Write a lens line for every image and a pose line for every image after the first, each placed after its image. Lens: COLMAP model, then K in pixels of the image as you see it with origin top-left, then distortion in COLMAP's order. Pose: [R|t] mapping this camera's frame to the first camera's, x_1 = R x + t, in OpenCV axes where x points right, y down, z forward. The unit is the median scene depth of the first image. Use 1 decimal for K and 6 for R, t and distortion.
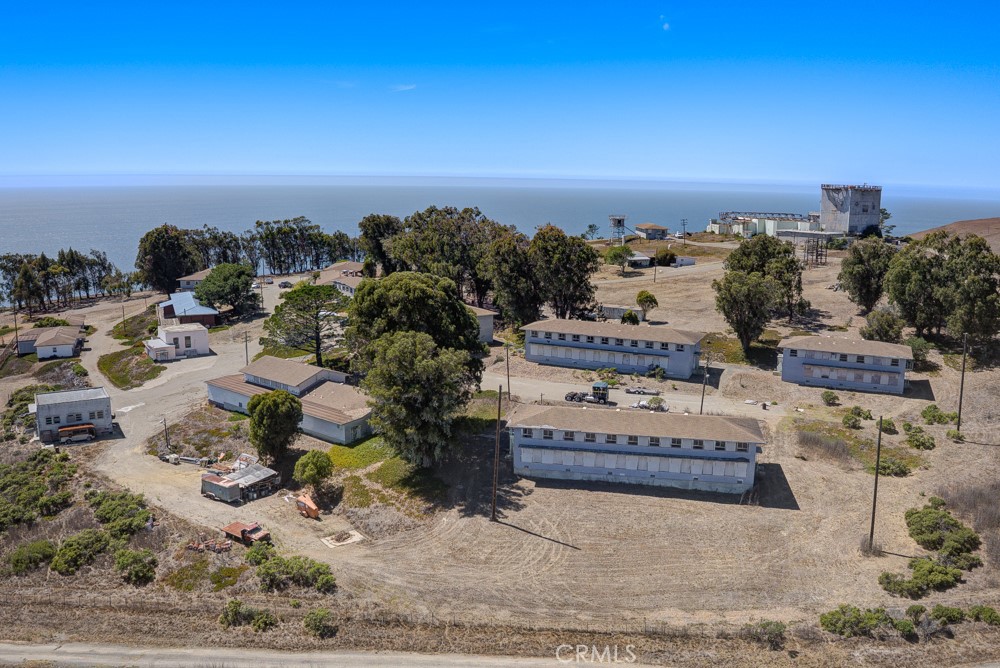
lens RADIAL K [[827.1, 0, 503.9], [0, 827.1, 329.5], [0, 0, 1]] dist [-0.101903, -0.016625]
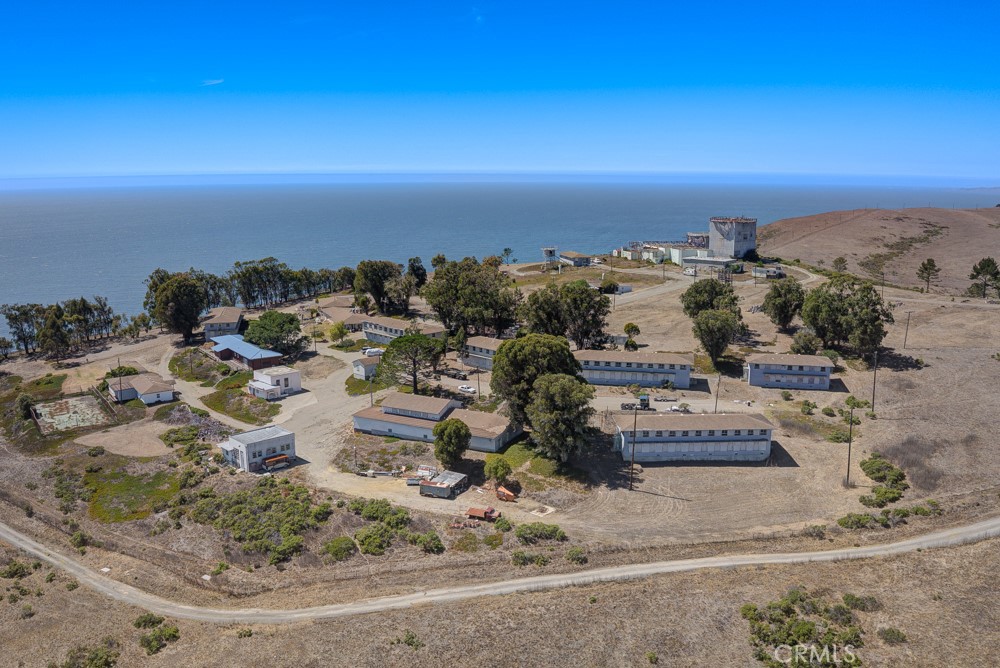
lens RADIAL K [[827.1, 0, 501.5], [0, 827.1, 332.3], [0, 0, 1]] dist [-0.101903, -0.016625]
pose [[0.977600, -0.053606, 0.203530, -0.479489], [0.051519, 0.998551, 0.015542, -0.096037], [-0.204069, -0.004708, 0.978945, -0.439830]]
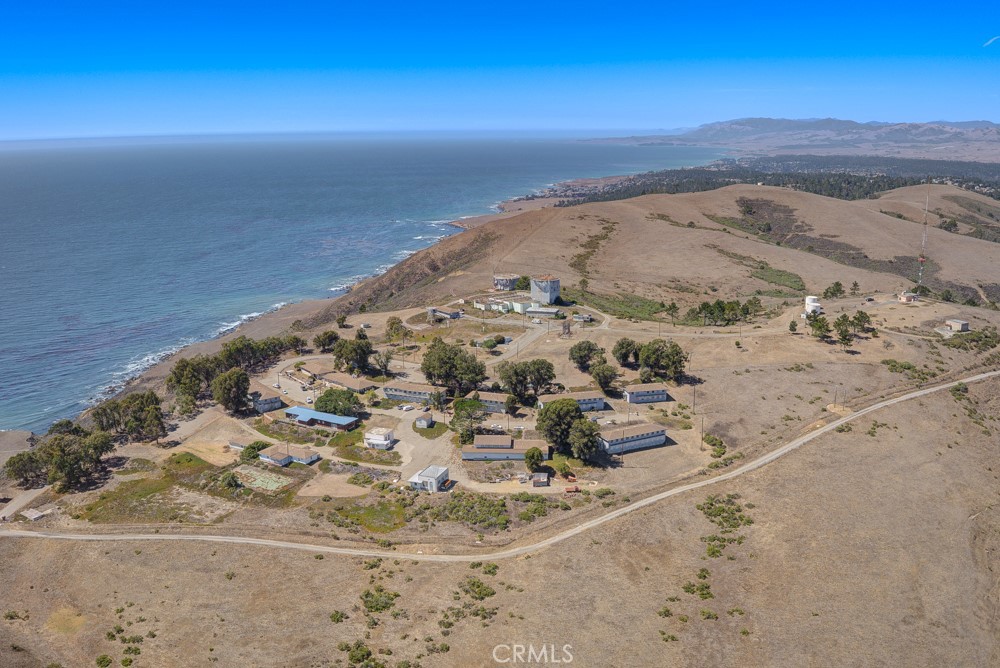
lens RADIAL K [[827.1, 0, 500.3], [0, 827.1, 335.3], [0, 0, 1]] dist [-0.101903, -0.016625]
pose [[0.801836, -0.162215, 0.575105, -2.009522], [0.123512, 0.986656, 0.106092, -0.651696], [-0.584640, -0.014036, 0.811171, -1.326988]]
